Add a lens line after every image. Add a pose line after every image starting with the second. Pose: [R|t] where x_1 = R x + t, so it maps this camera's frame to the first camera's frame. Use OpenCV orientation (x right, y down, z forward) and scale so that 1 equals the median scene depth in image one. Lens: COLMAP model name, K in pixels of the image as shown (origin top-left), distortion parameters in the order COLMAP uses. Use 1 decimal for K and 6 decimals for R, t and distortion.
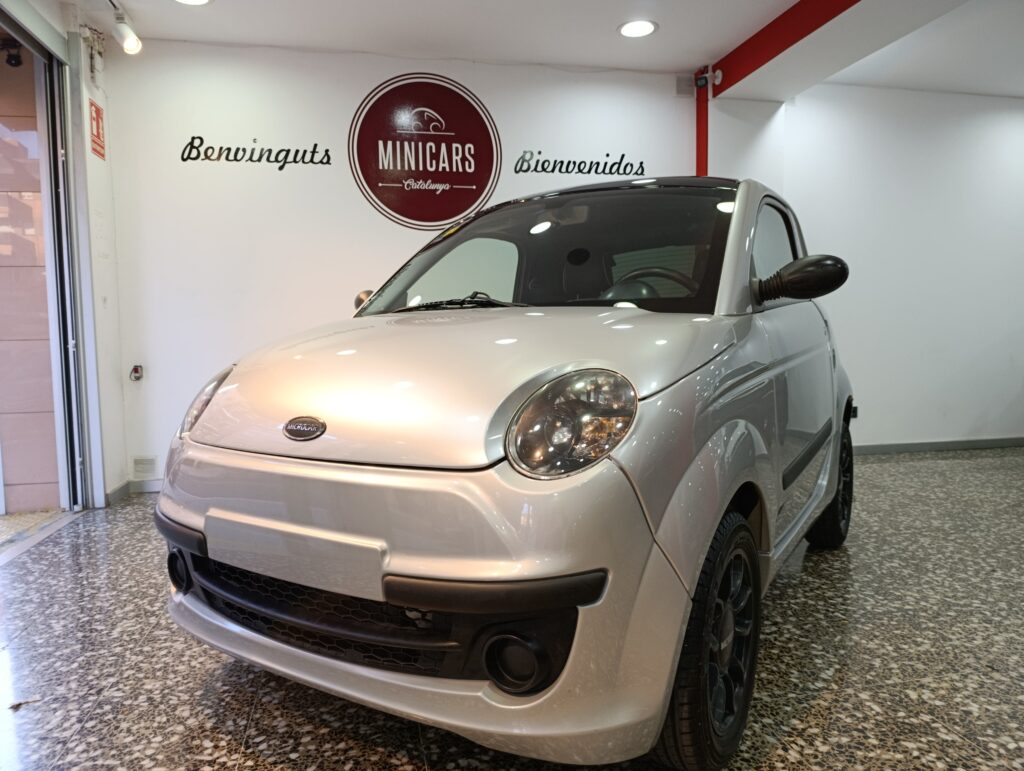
lens RADIAL K [[704.5, 0, 507.7], [0, 704.5, 390.6], [0, 0, 1]] dist [0.019136, -0.031521]
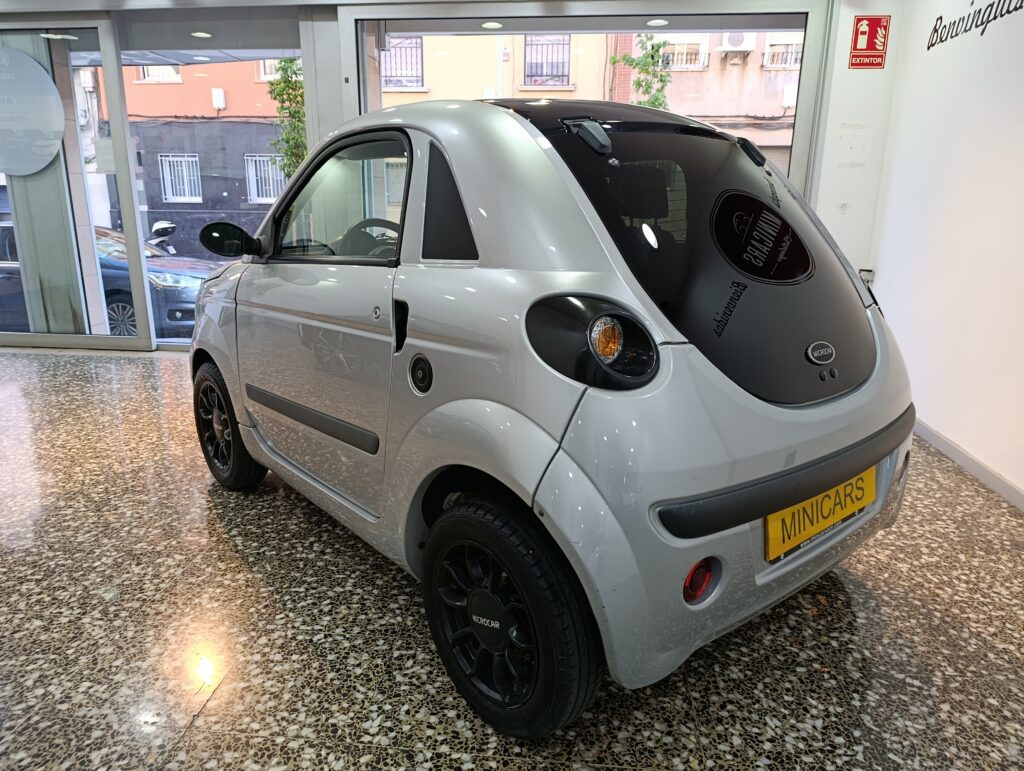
lens RADIAL K [[704.5, 0, 511.8], [0, 704.5, 384.6], [0, 0, 1]] dist [0.019136, -0.031521]
pose [[-0.301626, 0.260039, -0.917279, 1.046708], [-0.079608, 0.951859, 0.296019, -0.228950], [0.950097, 0.162310, -0.266405, 1.302198]]
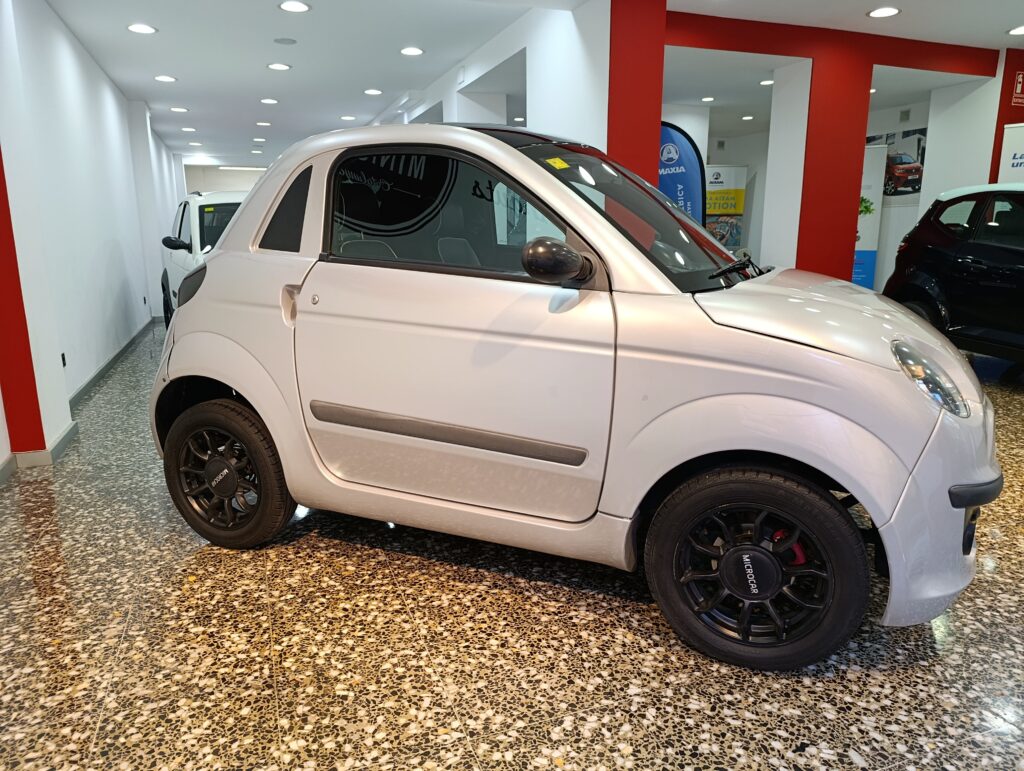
lens RADIAL K [[704.5, 0, 509.0], [0, 704.5, 384.5], [0, 0, 1]] dist [0.019136, -0.031521]
pose [[-0.149511, -0.196092, 0.969121, -0.878929], [0.080992, 0.974415, 0.209658, -0.154507], [-0.985437, 0.109837, -0.129803, 1.177638]]
